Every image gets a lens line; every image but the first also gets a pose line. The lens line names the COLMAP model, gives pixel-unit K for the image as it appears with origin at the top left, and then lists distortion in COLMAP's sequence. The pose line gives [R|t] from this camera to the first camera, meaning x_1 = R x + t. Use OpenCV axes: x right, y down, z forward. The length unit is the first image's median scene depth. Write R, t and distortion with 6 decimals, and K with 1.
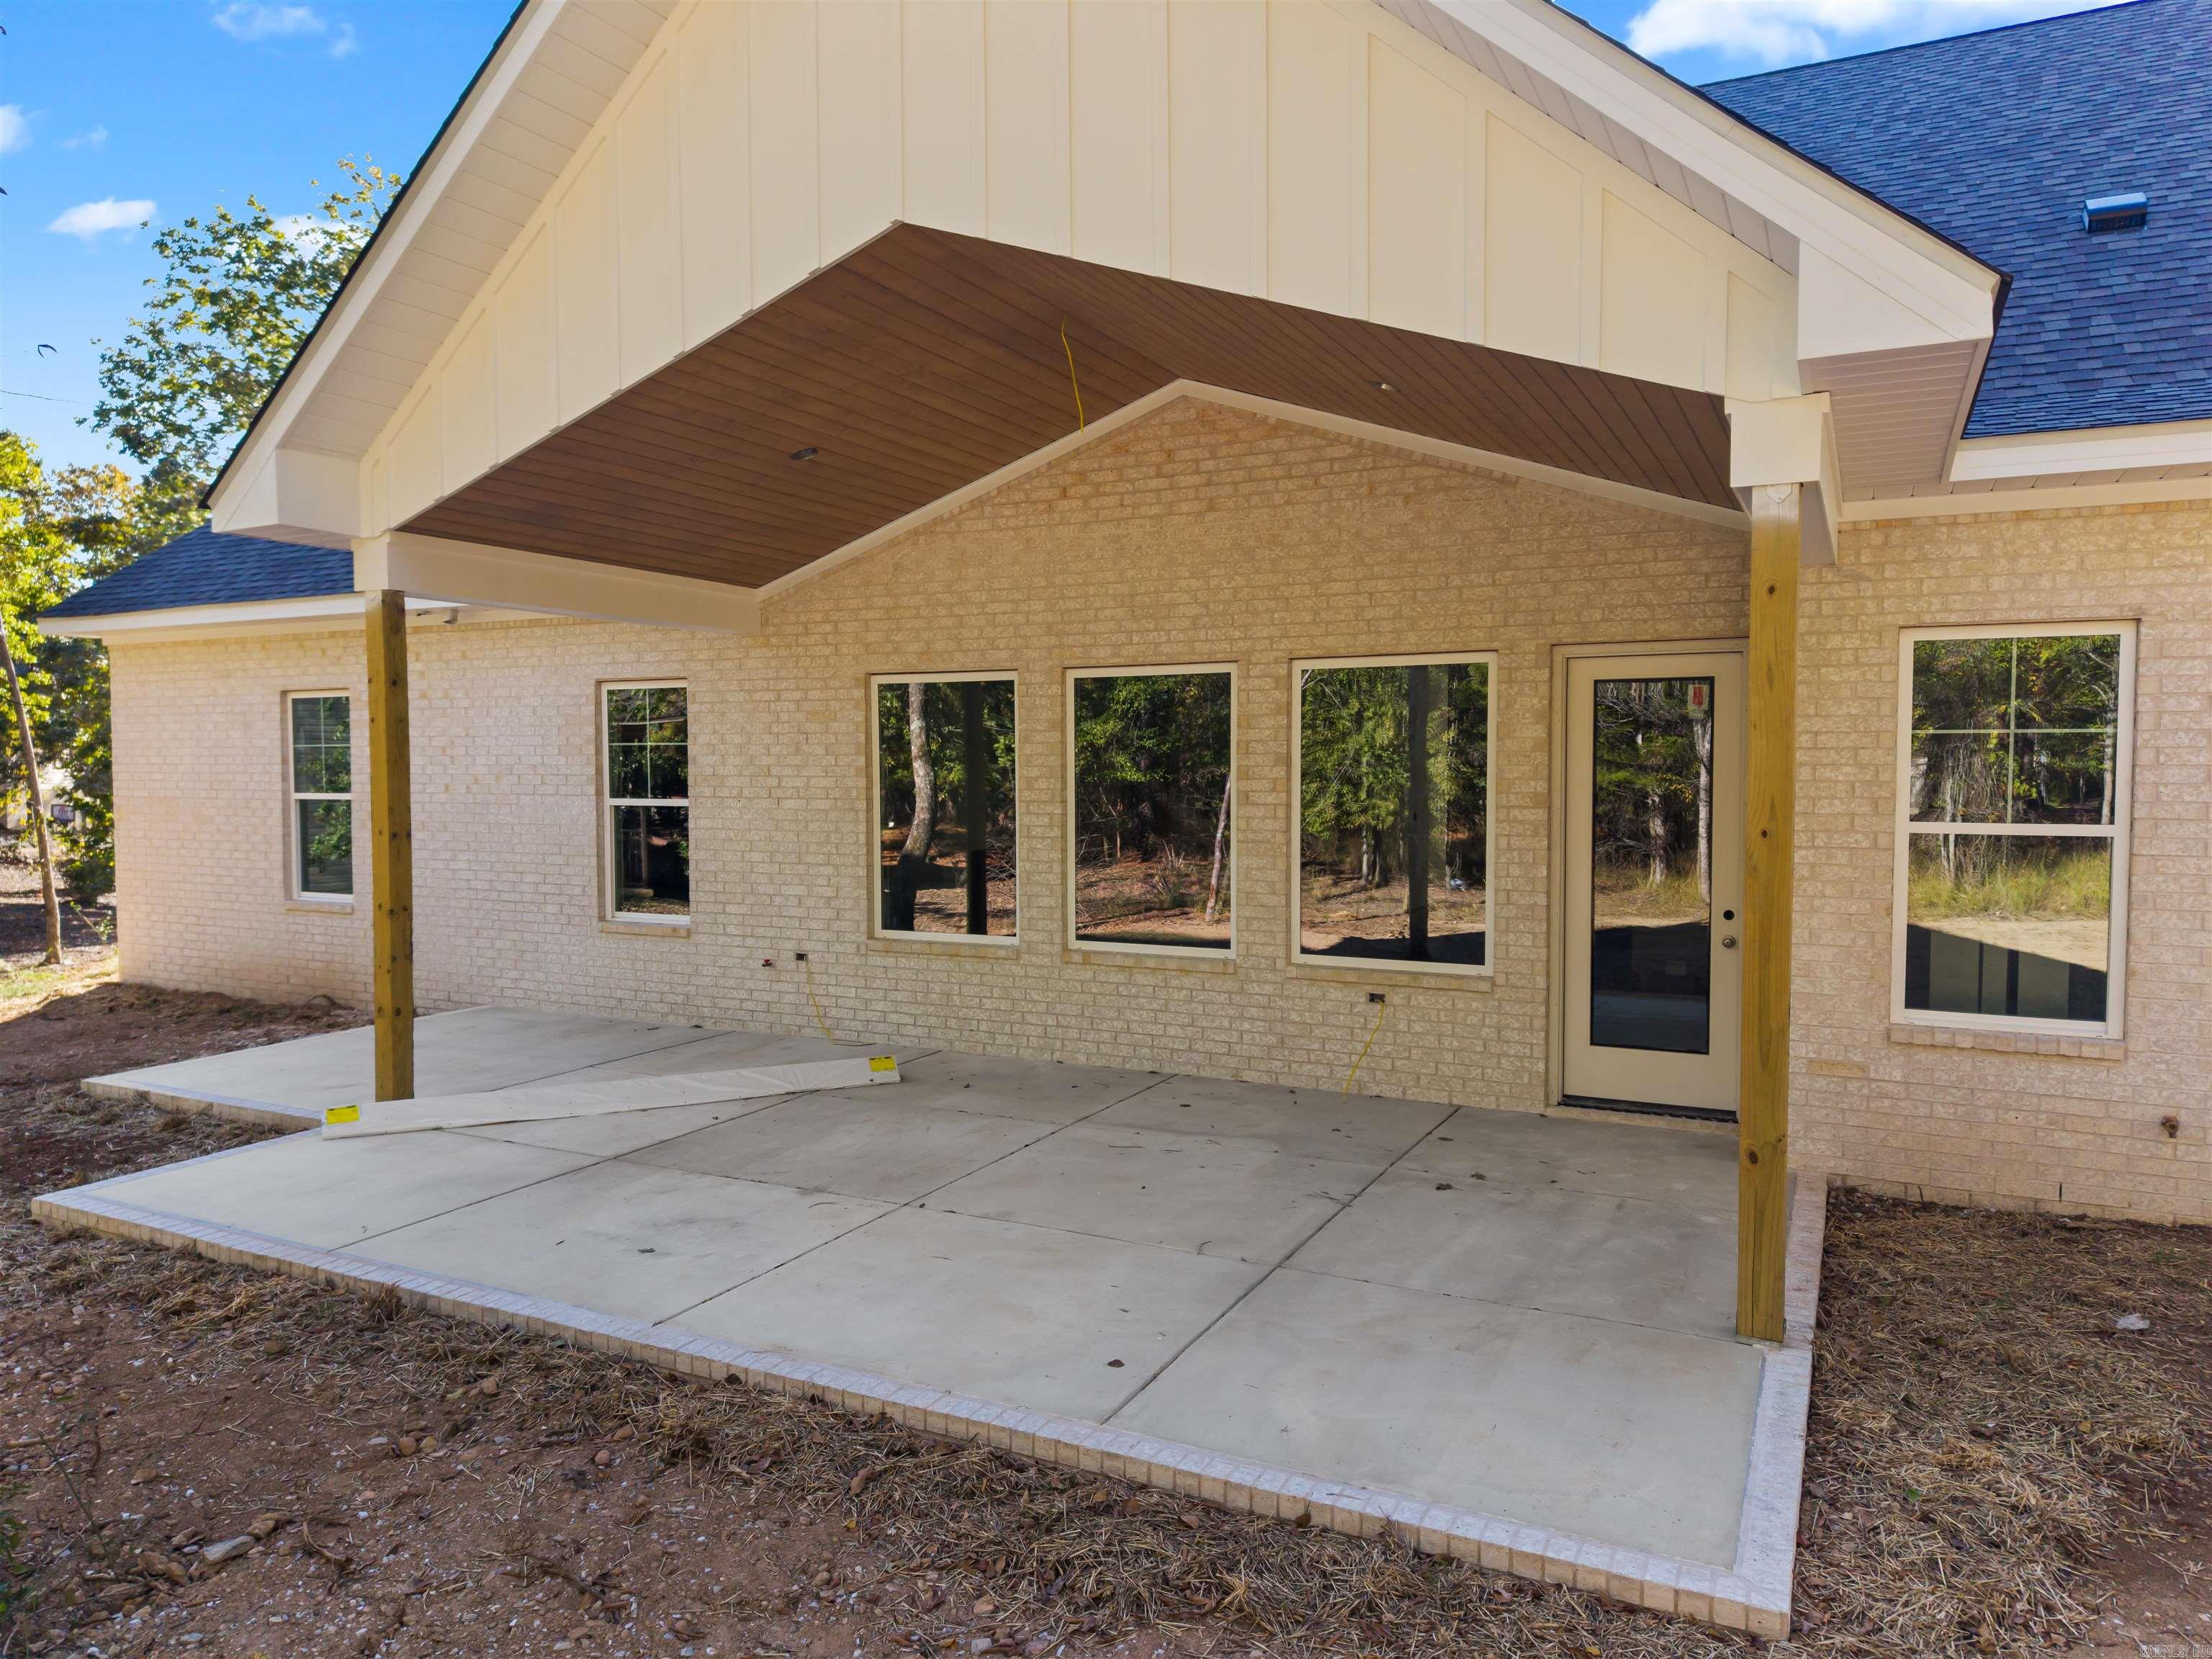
lens RADIAL K [[1453.2, 0, 1093.0], [0, 1453.2, 799.7], [0, 0, 1]] dist [0.054770, -0.073078]
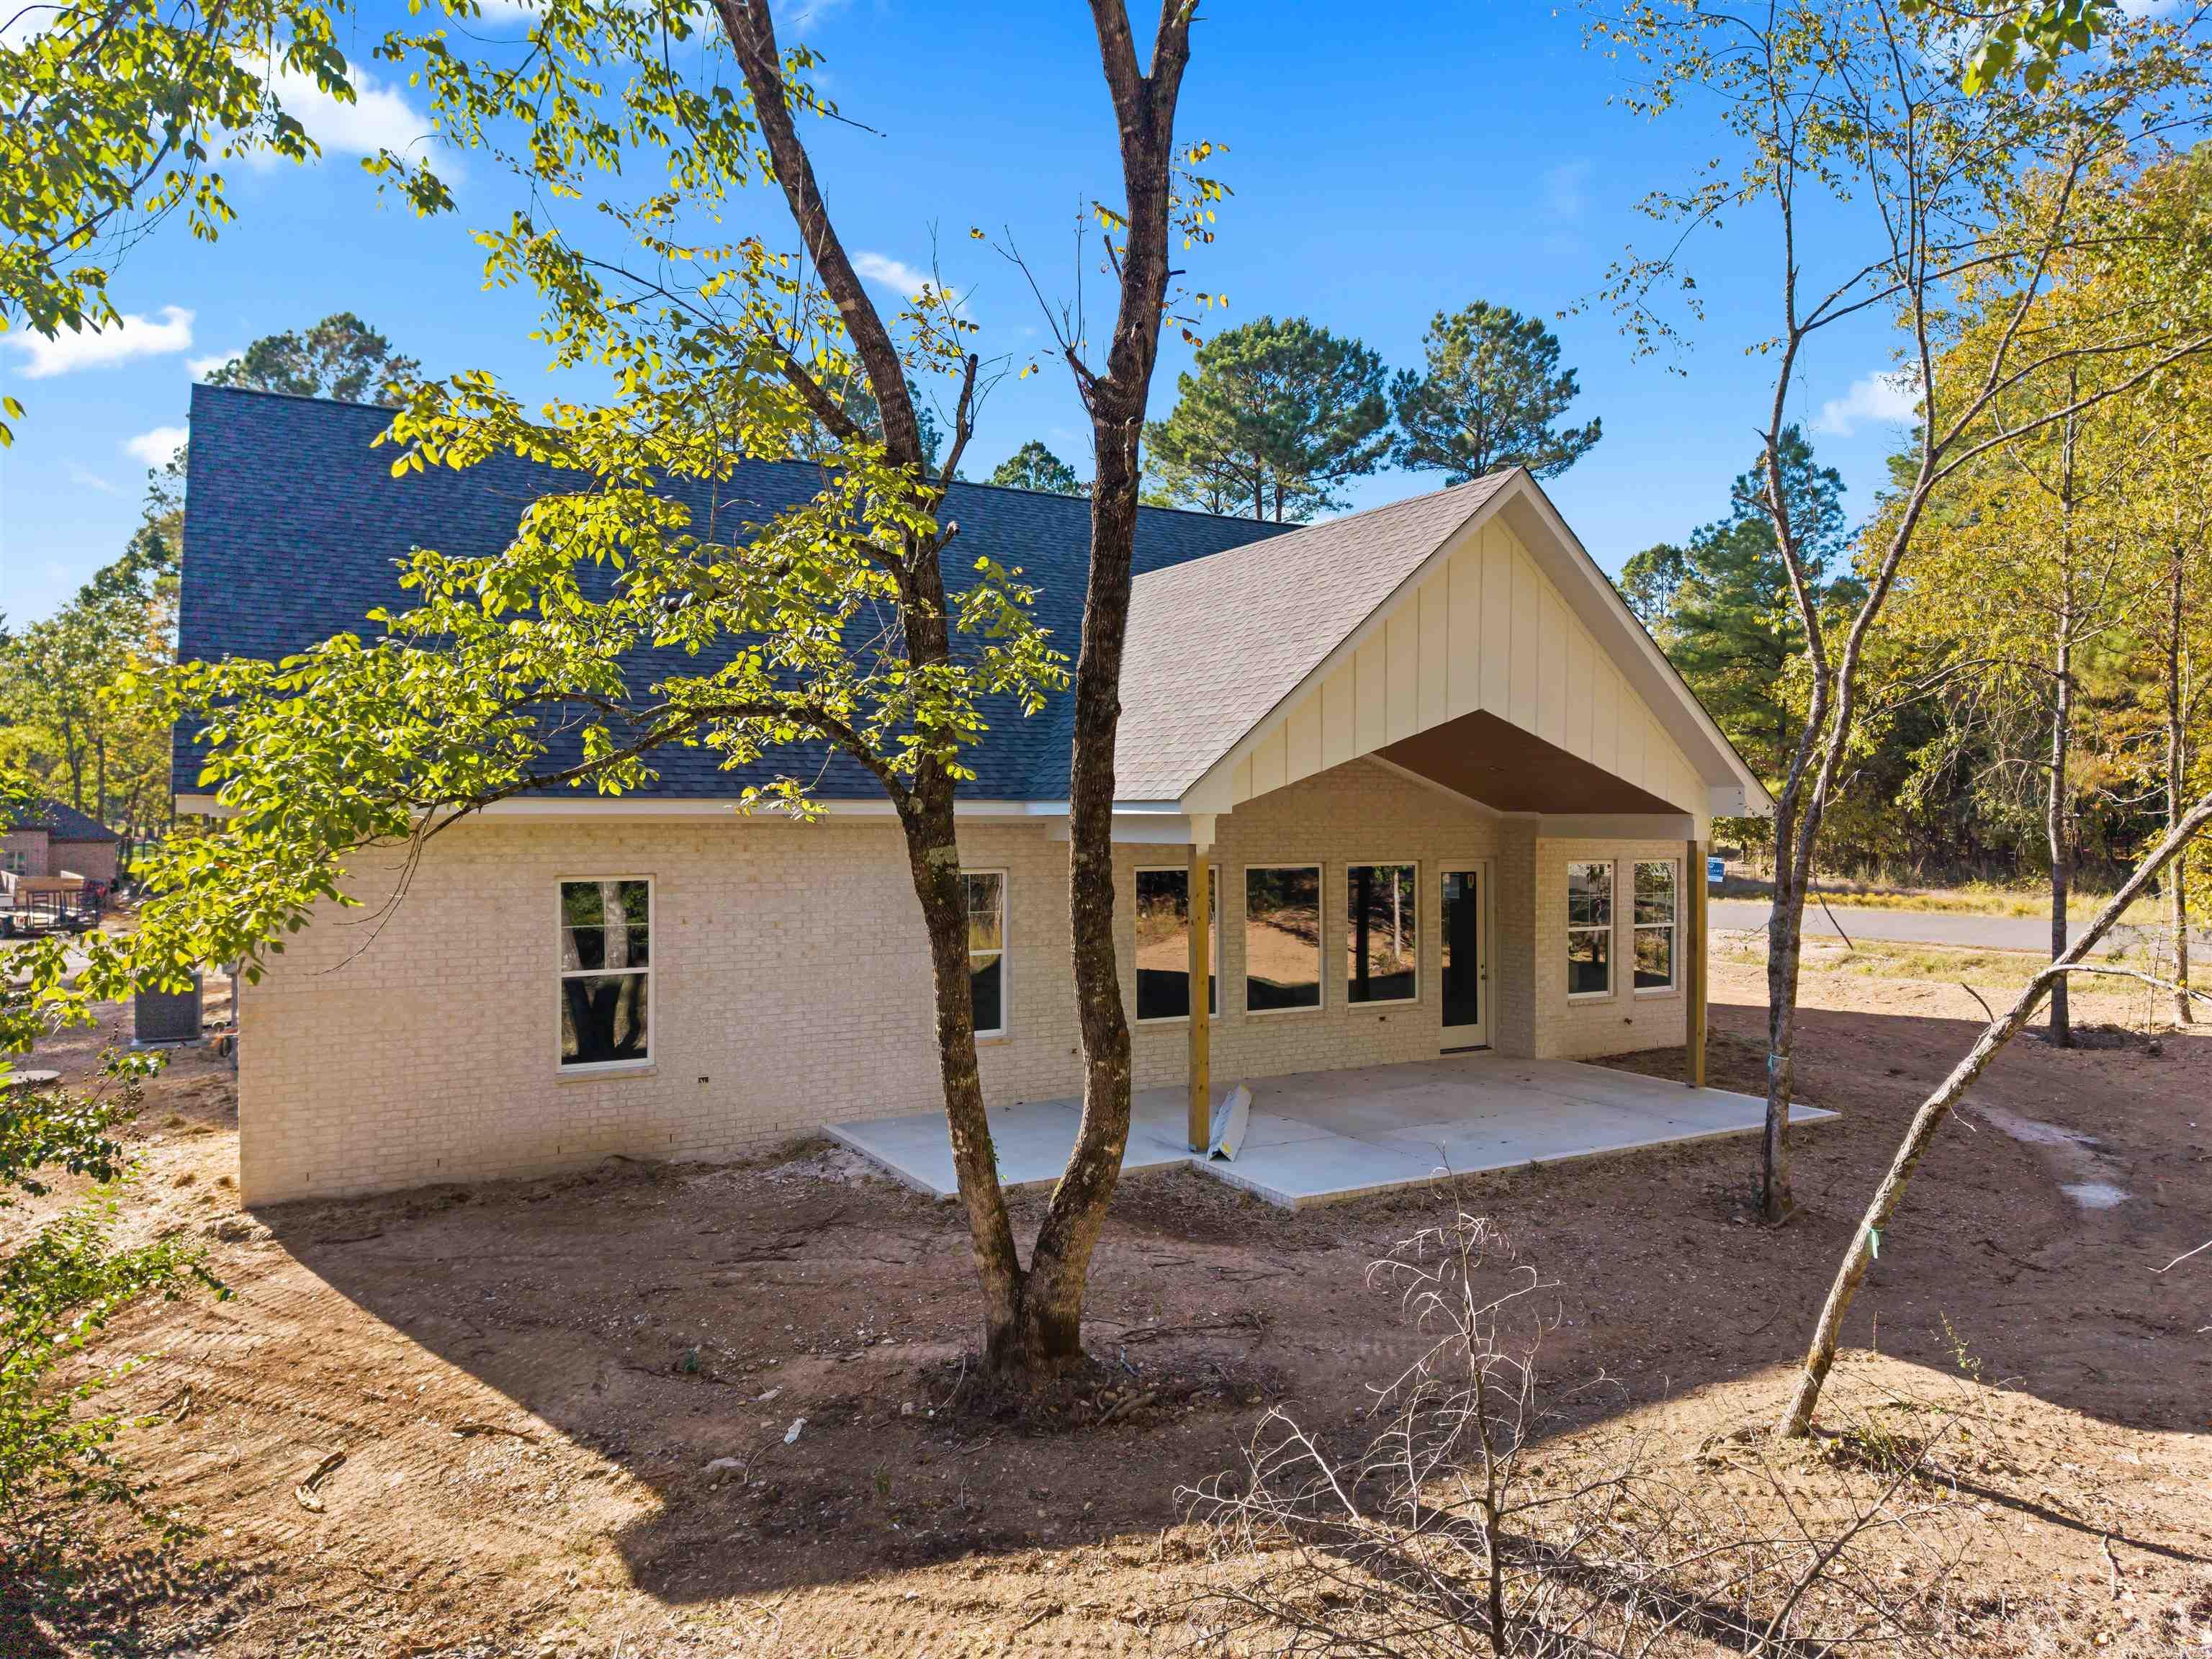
lens RADIAL K [[1453.2, 0, 1093.0], [0, 1453.2, 799.7], [0, 0, 1]] dist [0.054770, -0.073078]
pose [[0.560833, 0.018801, 0.827715, -1.384850], [0.031044, 0.998562, -0.043716, -0.080989], [-0.827347, 0.050213, 0.559443, 0.094451]]
